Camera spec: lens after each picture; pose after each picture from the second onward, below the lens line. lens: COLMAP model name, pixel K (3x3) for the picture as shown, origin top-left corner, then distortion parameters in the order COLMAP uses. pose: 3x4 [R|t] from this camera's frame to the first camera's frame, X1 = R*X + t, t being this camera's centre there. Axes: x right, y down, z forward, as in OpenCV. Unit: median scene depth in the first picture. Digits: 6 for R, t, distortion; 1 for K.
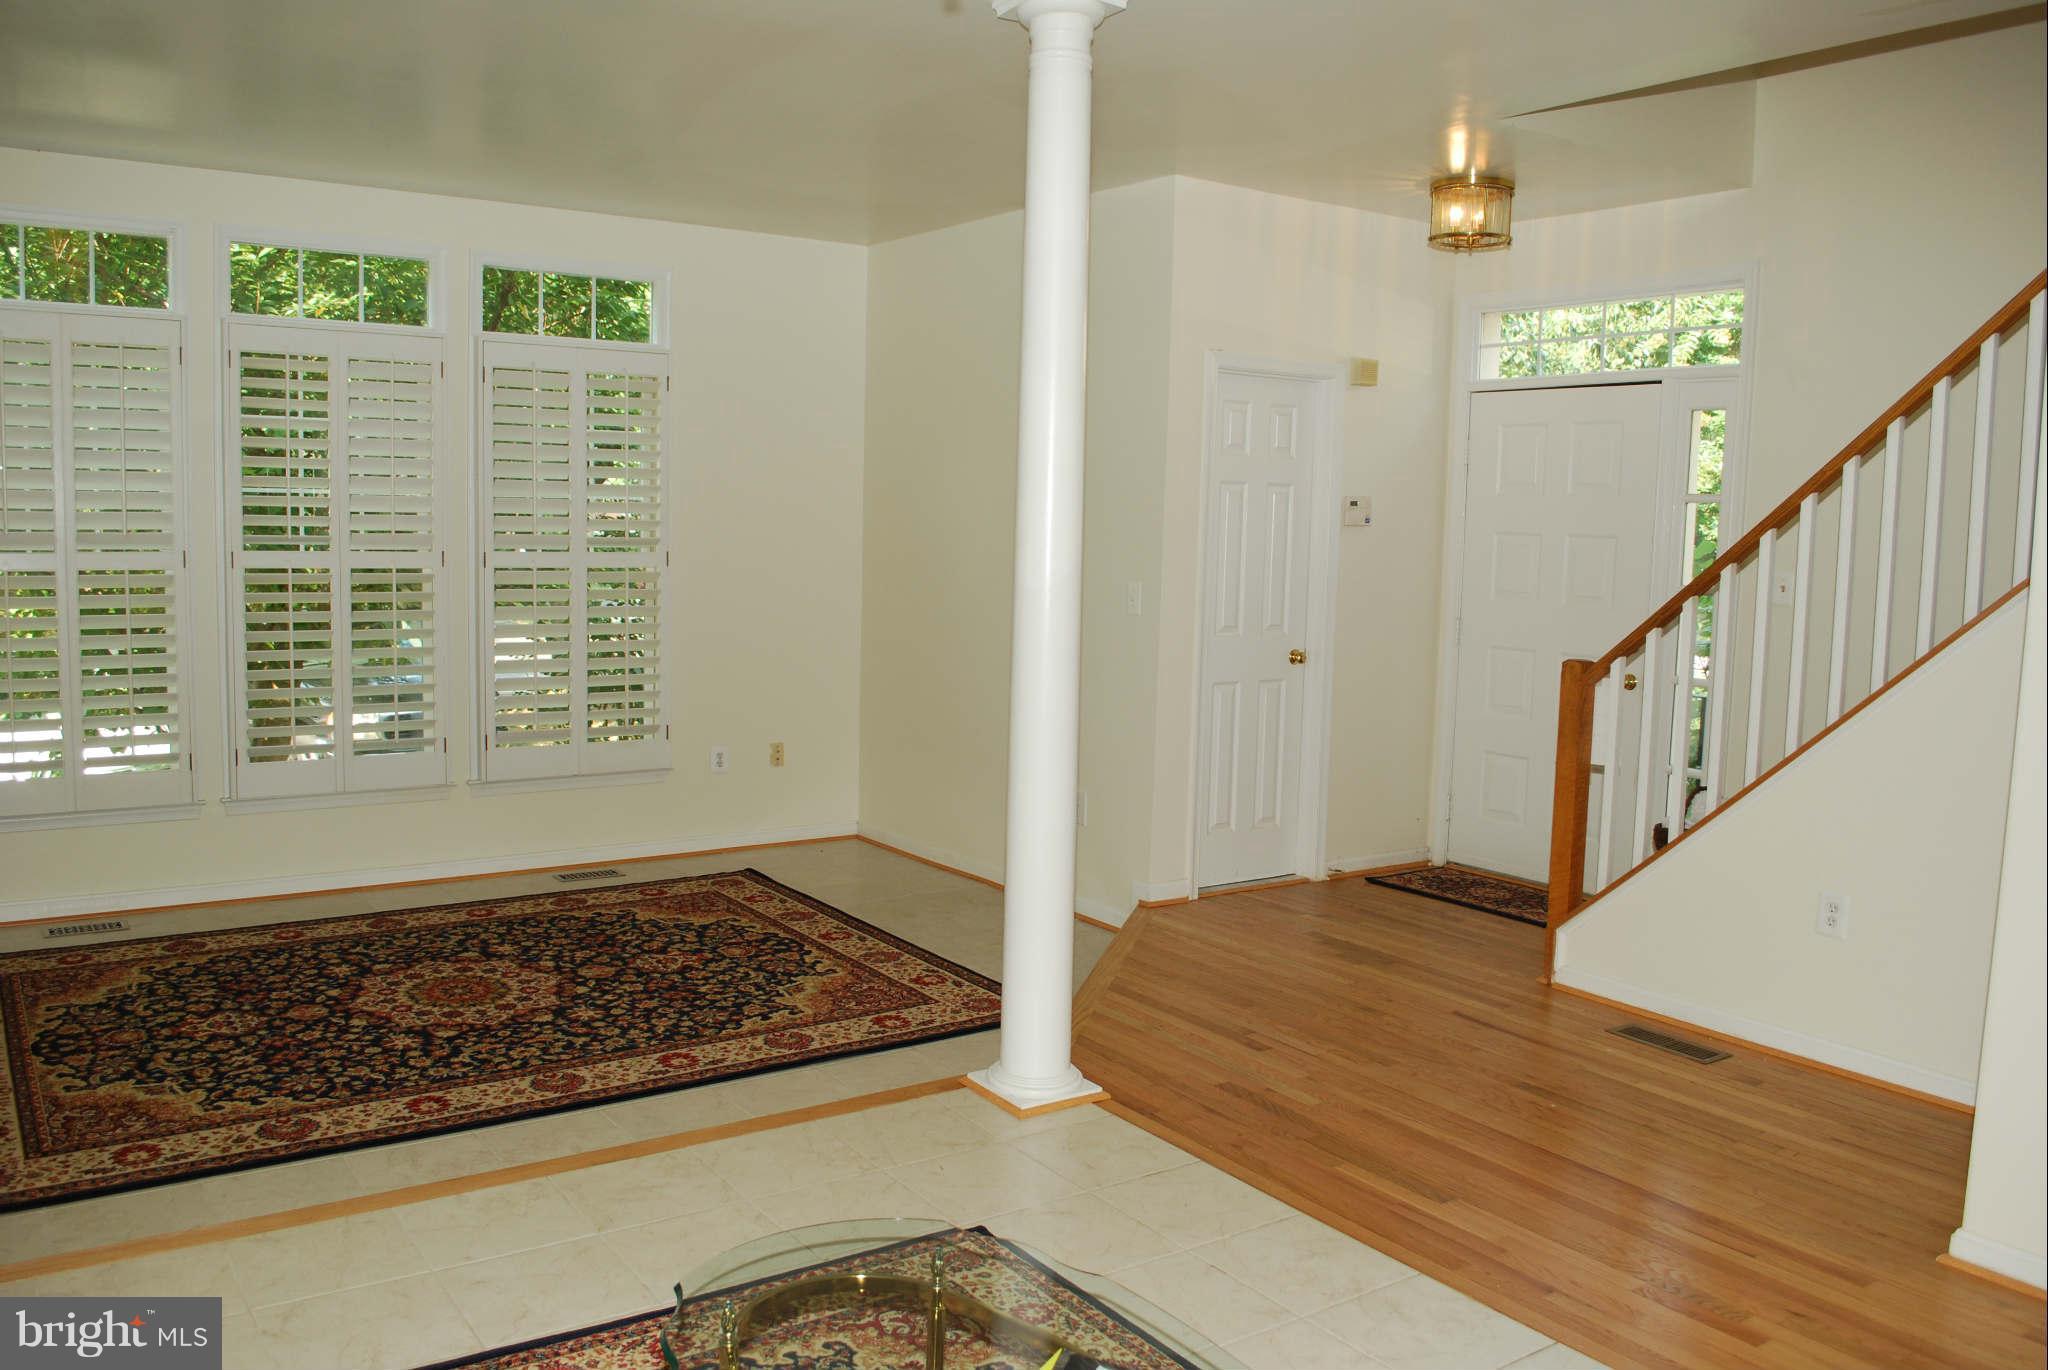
lens RADIAL K [[1626.4, 0, 1024.0], [0, 1626.4, 685.0], [0, 0, 1]] dist [-0.060121, 0.005505]
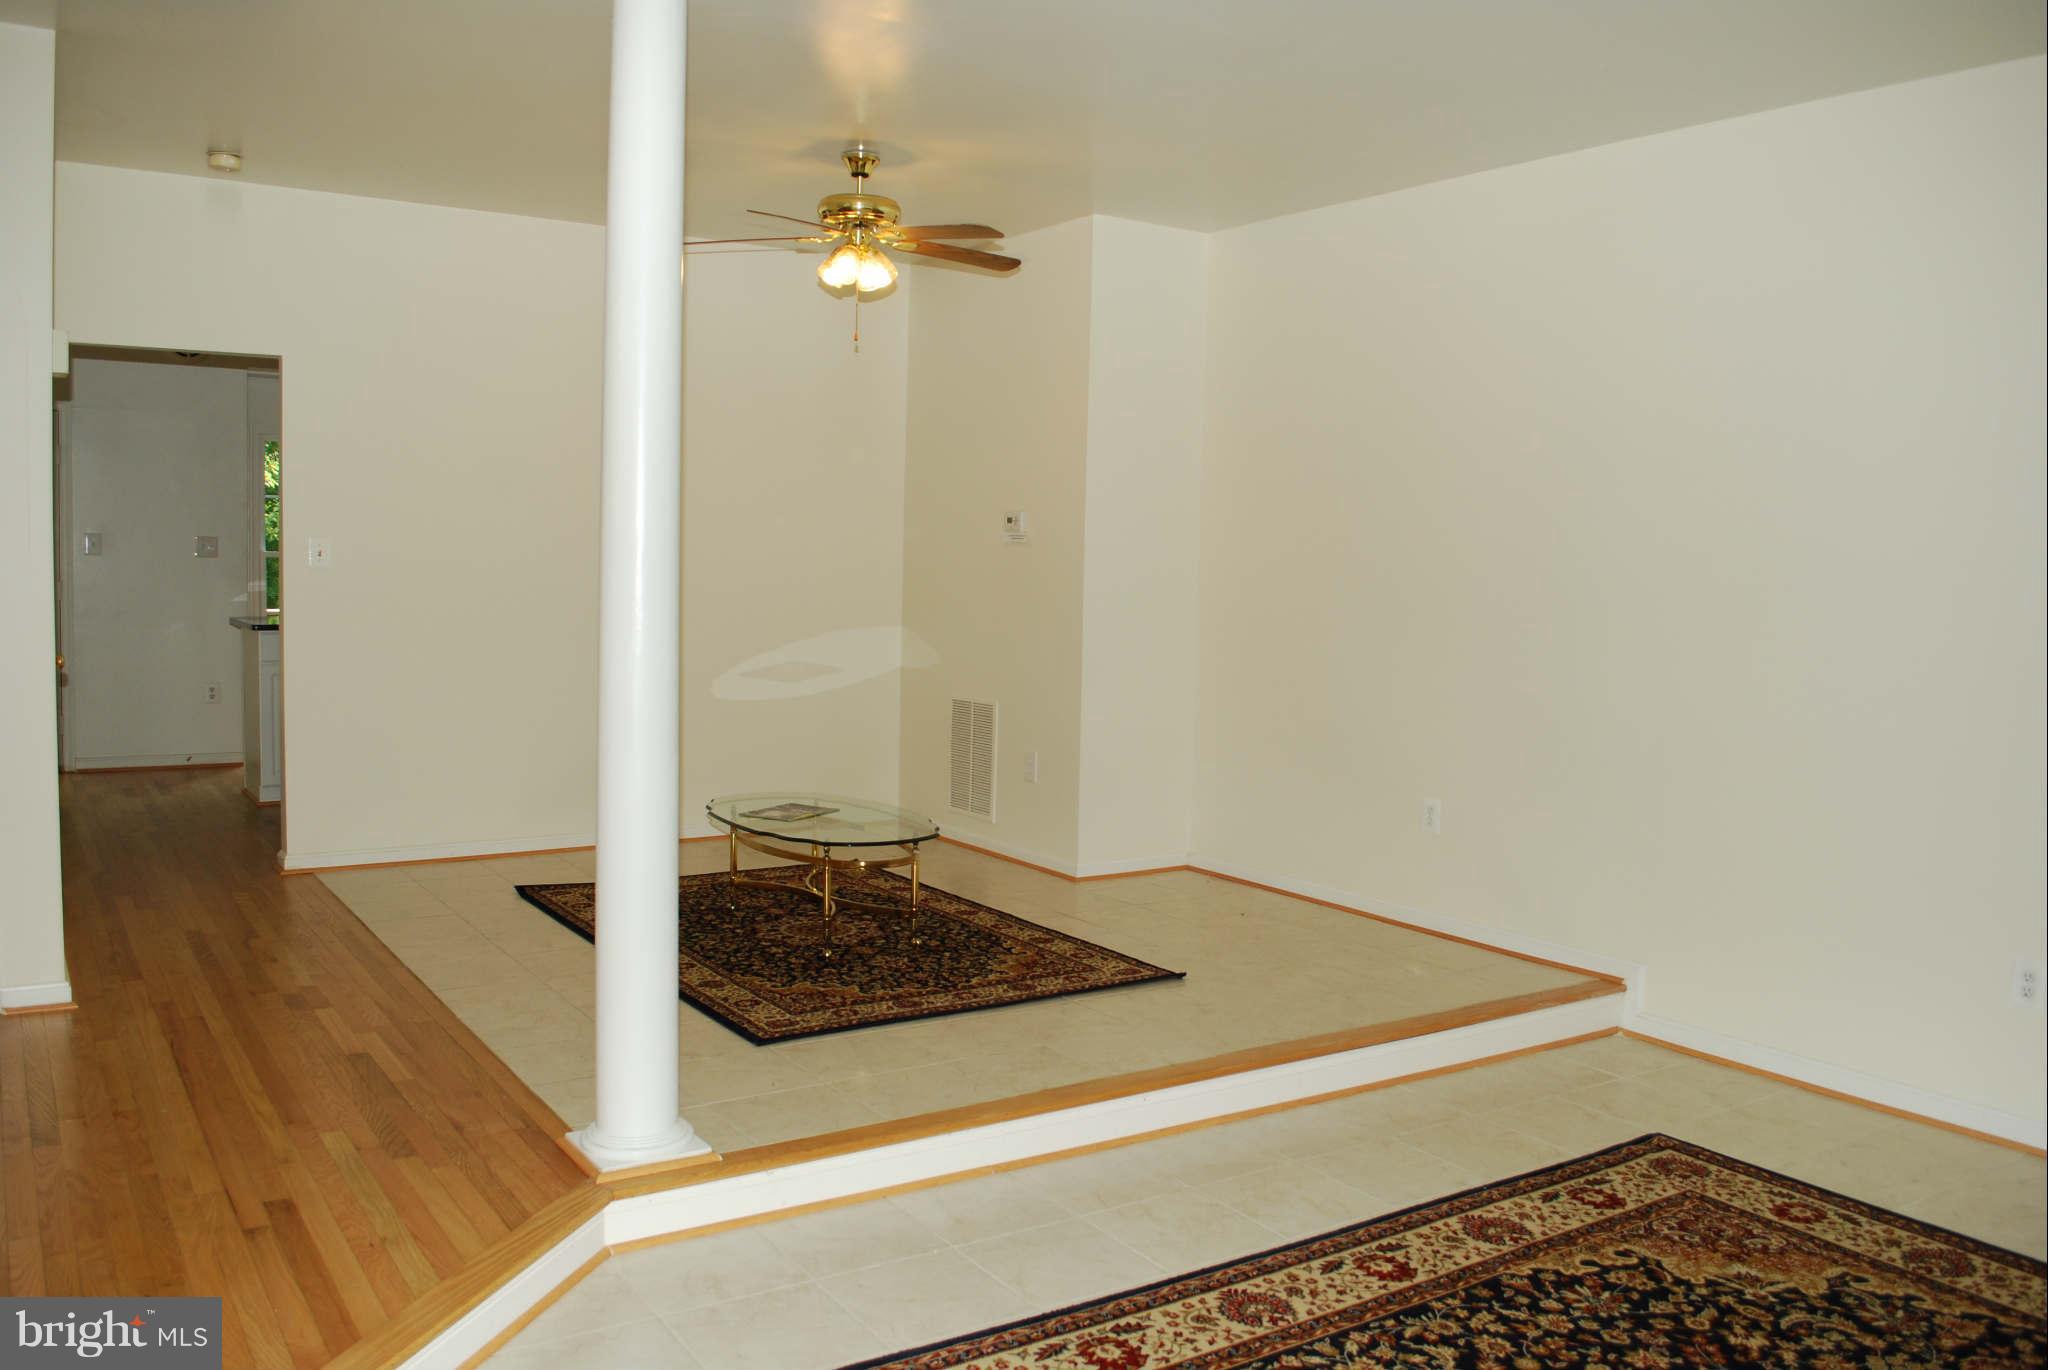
lens RADIAL K [[1626.4, 0, 1024.0], [0, 1626.4, 685.0], [0, 0, 1]] dist [-0.060121, 0.005505]
pose [[-0.998619, -0.049552, 0.017463, -0.186875], [-0.045387, 0.981057, 0.188328, -0.153422], [-0.026464, 0.187275, -0.981951, 1.661815]]
